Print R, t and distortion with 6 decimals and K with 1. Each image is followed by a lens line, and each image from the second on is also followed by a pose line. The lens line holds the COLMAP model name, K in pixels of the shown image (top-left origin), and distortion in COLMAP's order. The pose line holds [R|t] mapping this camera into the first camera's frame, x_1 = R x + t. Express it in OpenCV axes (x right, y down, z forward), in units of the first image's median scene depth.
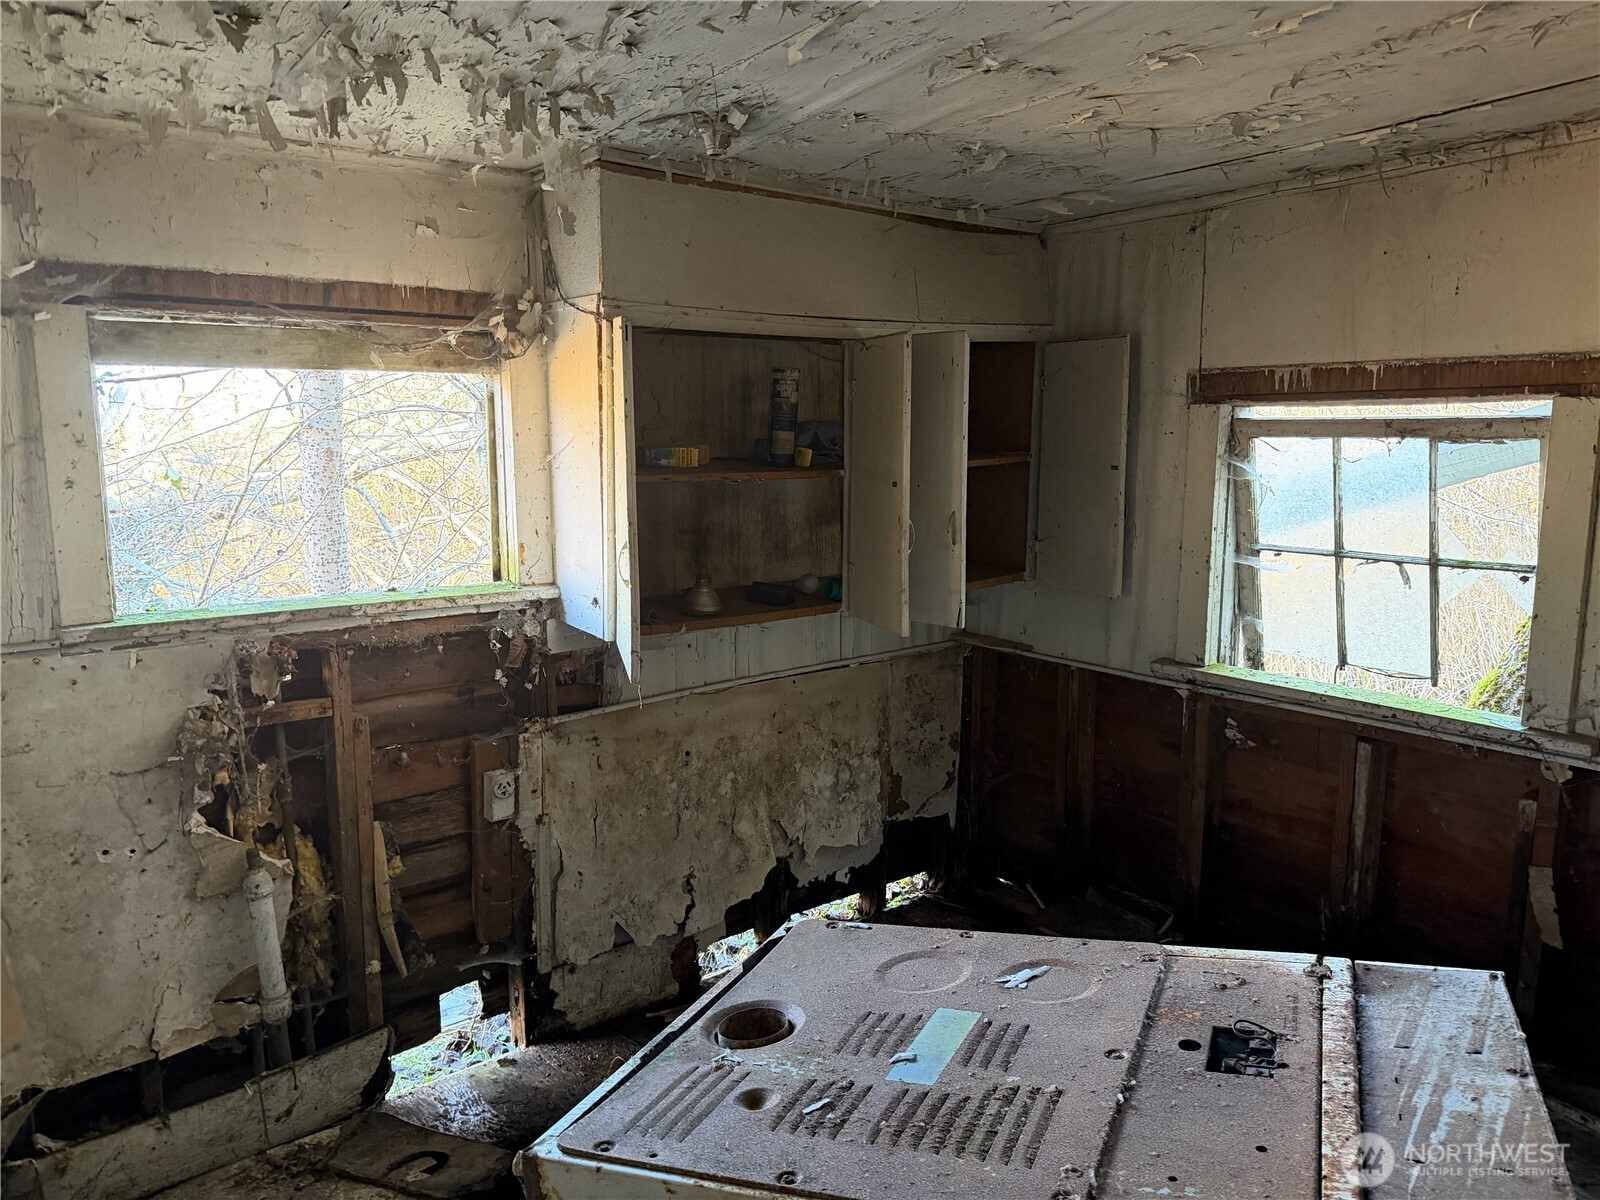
lens RADIAL K [[1108.7, 0, 800.0], [0, 1108.7, 600.0], [0, 0, 1]] dist [-0.001250, 0.000873]
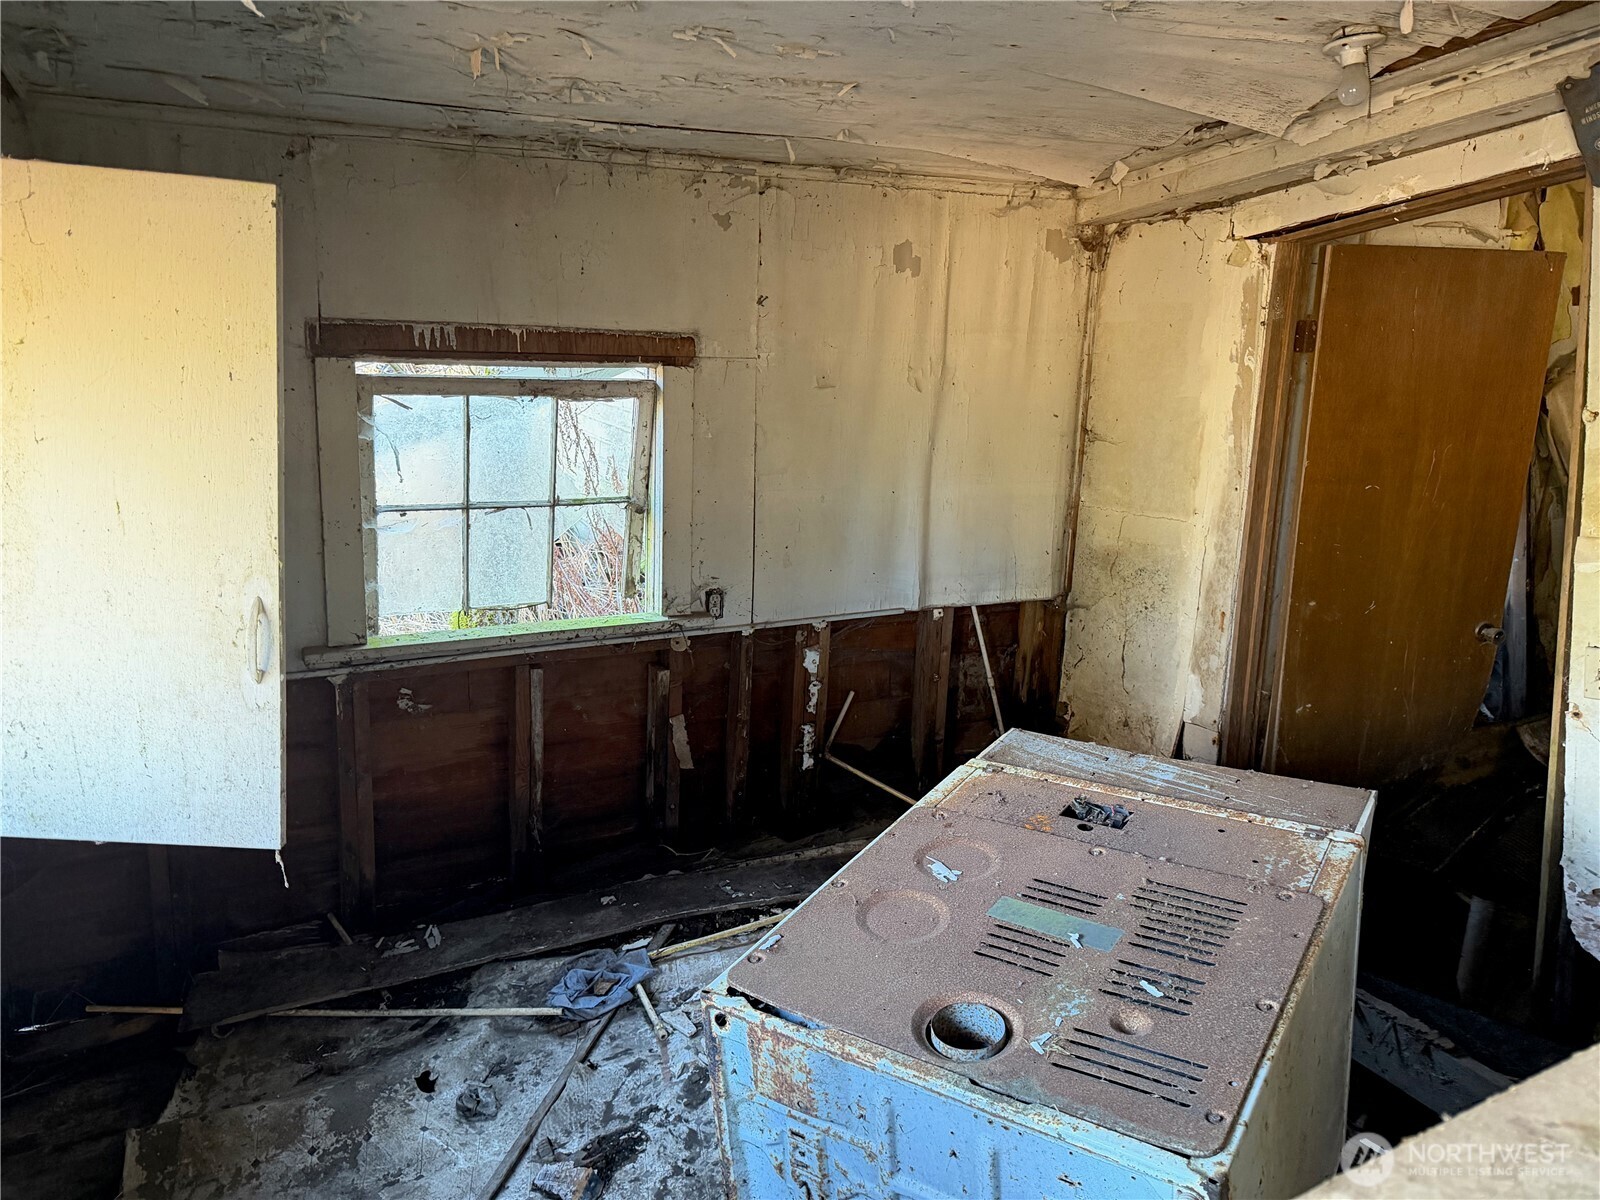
lens RADIAL K [[1096.0, 0, 800.0], [0, 1096.0, 600.0], [0, 0, 1]] dist [0.162877, -0.285275]
pose [[0.195651, -0.187254, 0.962630, -0.549880], [0.140888, 0.976785, 0.161373, -0.090236], [-0.970501, 0.104050, 0.217491, 0.527028]]
